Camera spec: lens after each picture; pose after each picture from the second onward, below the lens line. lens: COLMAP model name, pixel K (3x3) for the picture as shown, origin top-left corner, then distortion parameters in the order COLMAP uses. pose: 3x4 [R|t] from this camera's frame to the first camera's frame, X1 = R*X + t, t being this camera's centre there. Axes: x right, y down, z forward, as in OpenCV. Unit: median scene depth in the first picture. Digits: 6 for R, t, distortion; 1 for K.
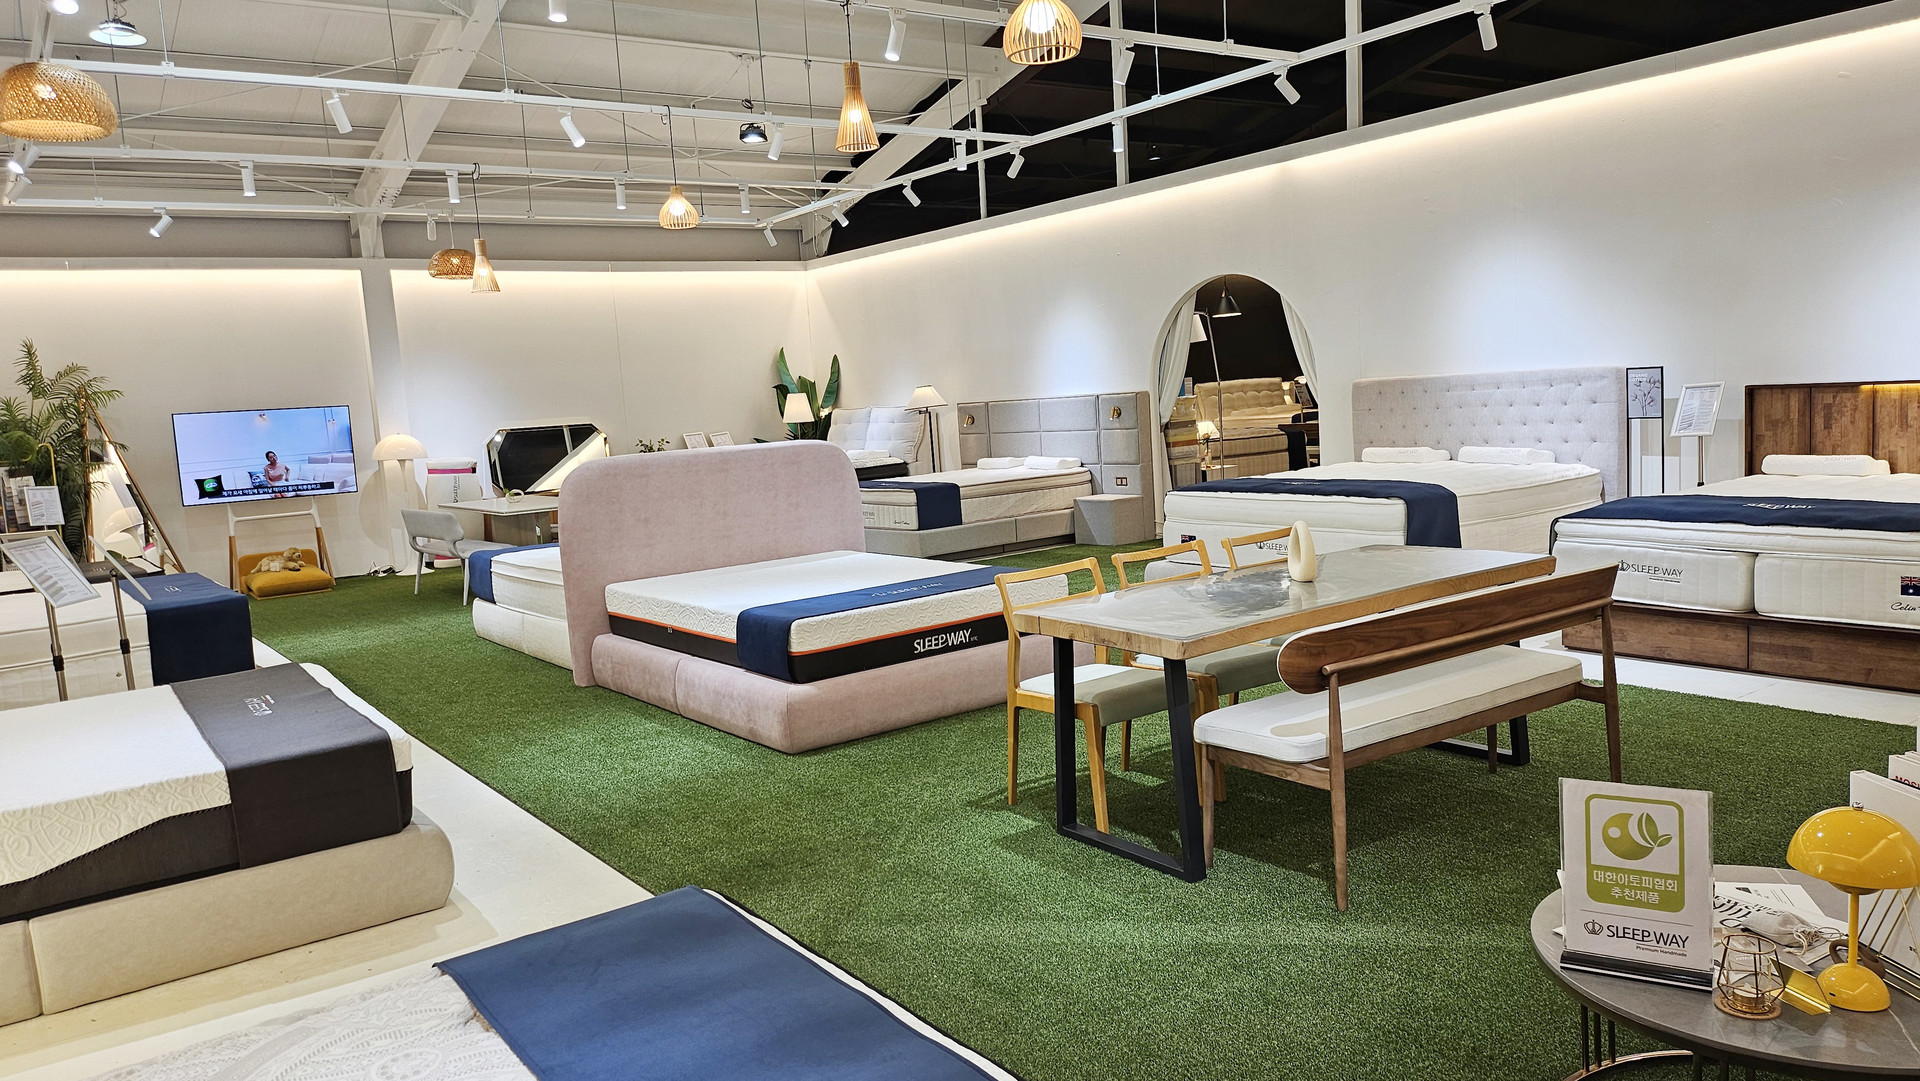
lens RADIAL K [[1361.9, 0, 961.7], [0, 1361.9, 542.2], [0, 0, 1]] dist [0.071385, -0.073317]
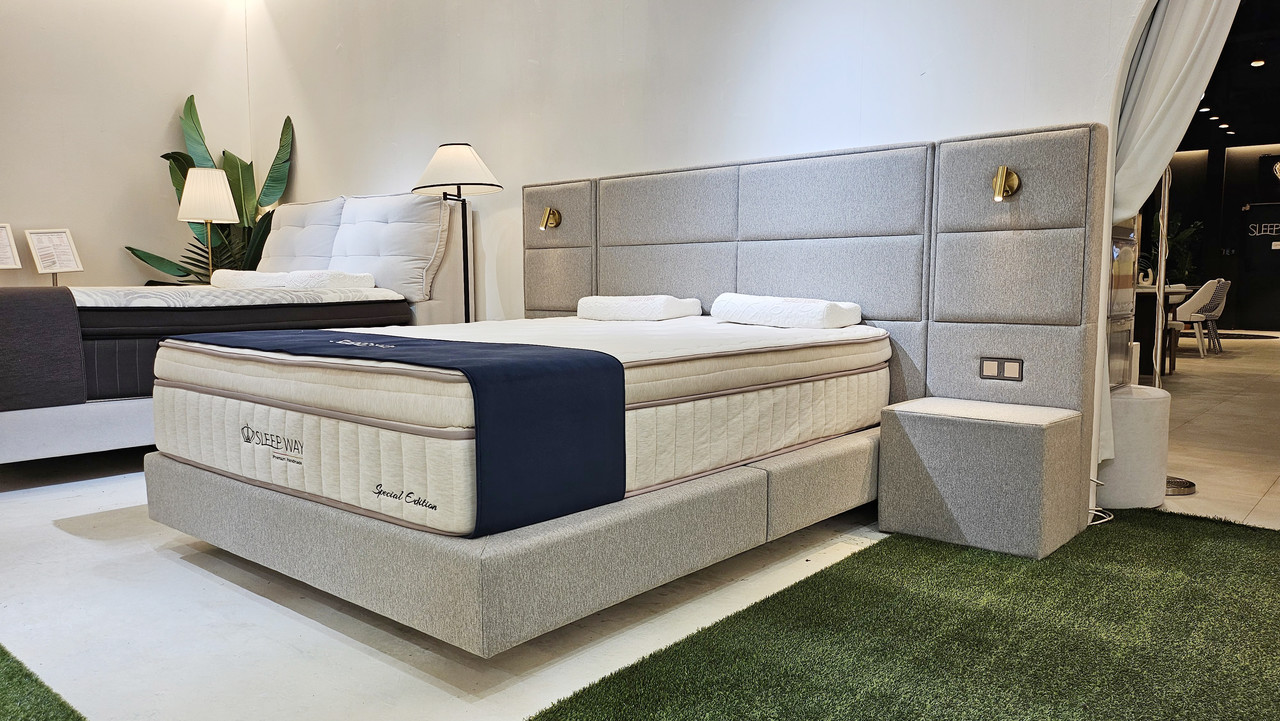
lens RADIAL K [[907.9, 0, 641.2], [0, 907.9, 361.6], [0, 0, 1]] dist [0.071385, -0.073317]
pose [[0.972848, 0.050861, 0.225788, -0.034909], [-0.044631, 0.998471, -0.032614, -0.030781], [-0.227102, 0.021651, 0.973630, 0.704391]]
